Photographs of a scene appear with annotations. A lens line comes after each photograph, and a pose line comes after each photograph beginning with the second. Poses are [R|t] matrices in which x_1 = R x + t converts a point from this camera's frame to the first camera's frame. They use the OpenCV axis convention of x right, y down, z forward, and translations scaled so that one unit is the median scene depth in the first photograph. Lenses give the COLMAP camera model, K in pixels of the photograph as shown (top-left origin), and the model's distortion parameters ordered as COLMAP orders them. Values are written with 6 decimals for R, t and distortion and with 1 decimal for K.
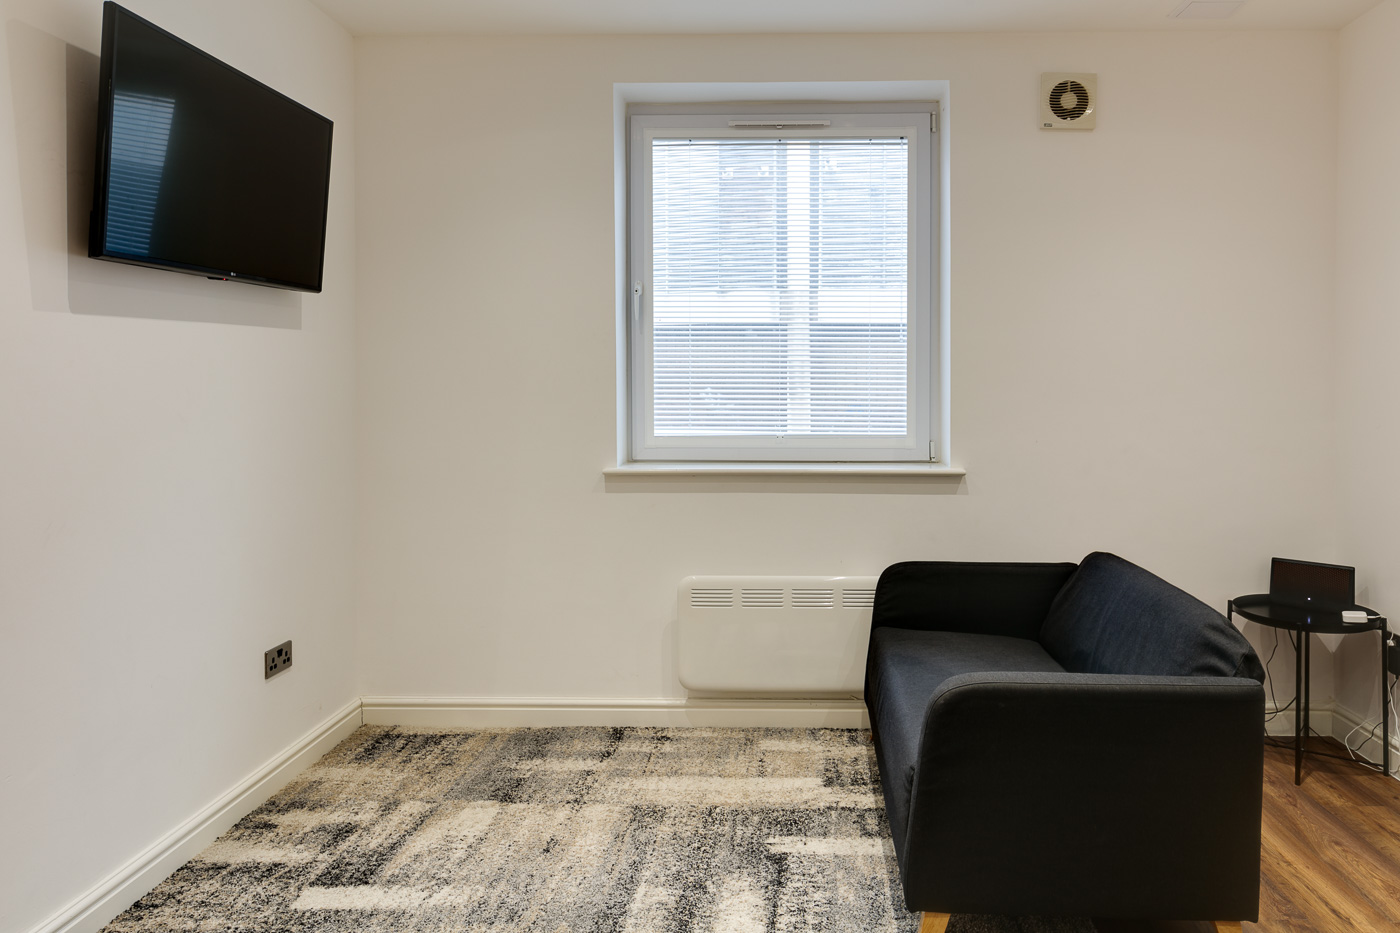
lens RADIAL K [[897.9, 0, 699.1], [0, 897.9, 410.1], [0, 0, 1]] dist [-0.002196, -0.000541]
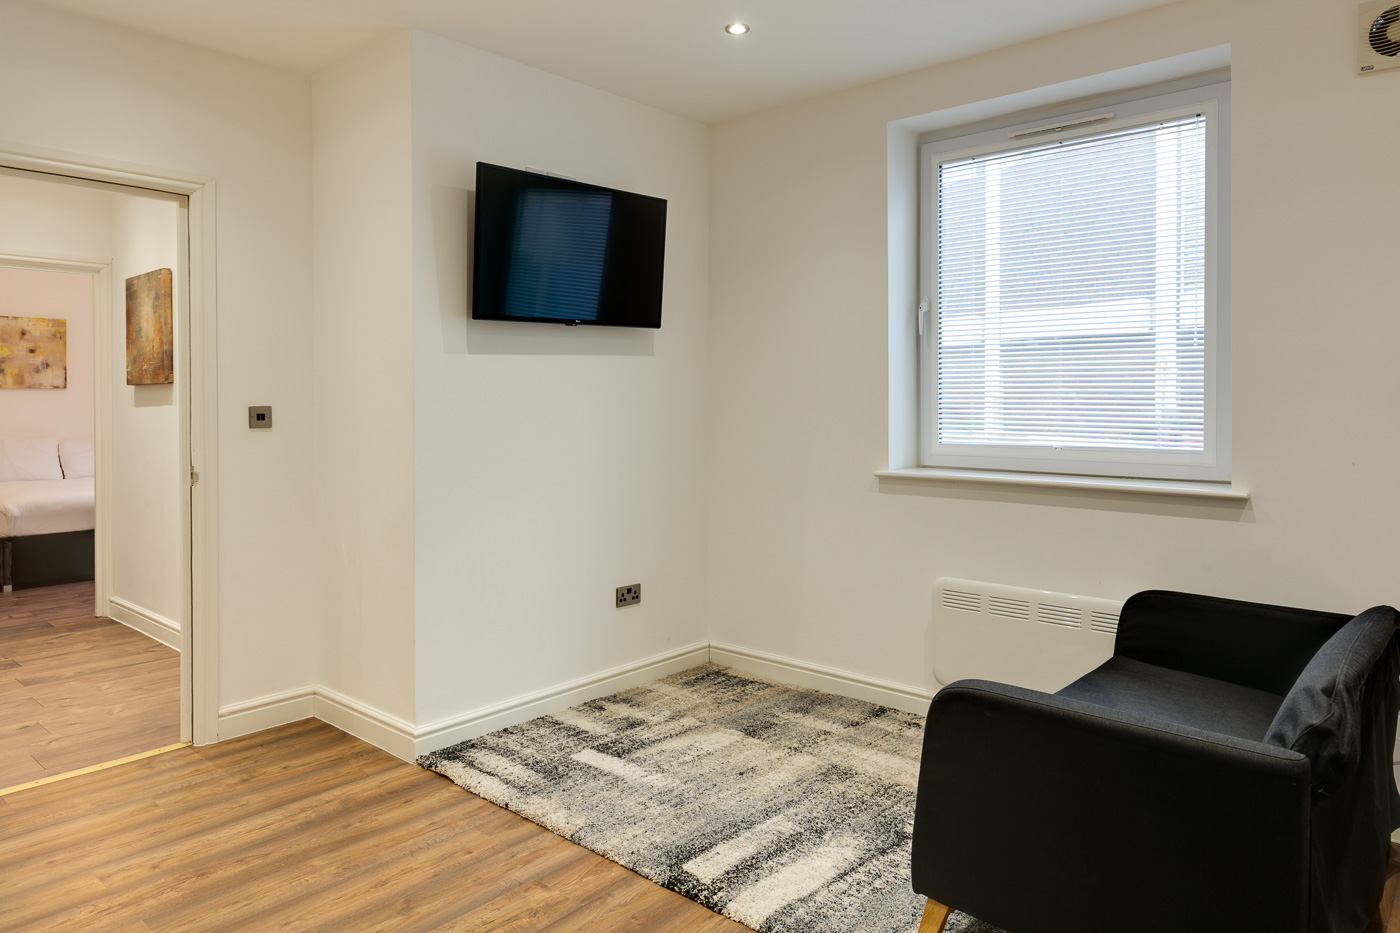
lens RADIAL K [[897.9, 0, 699.1], [0, 897.9, 410.1], [0, 0, 1]] dist [-0.002196, -0.000541]
pose [[0.764541, 0.007039, -0.644537, 0.511476], [-0.011690, 0.999927, -0.002947, -0.004817], [0.644469, 0.009788, 0.764567, 0.010815]]
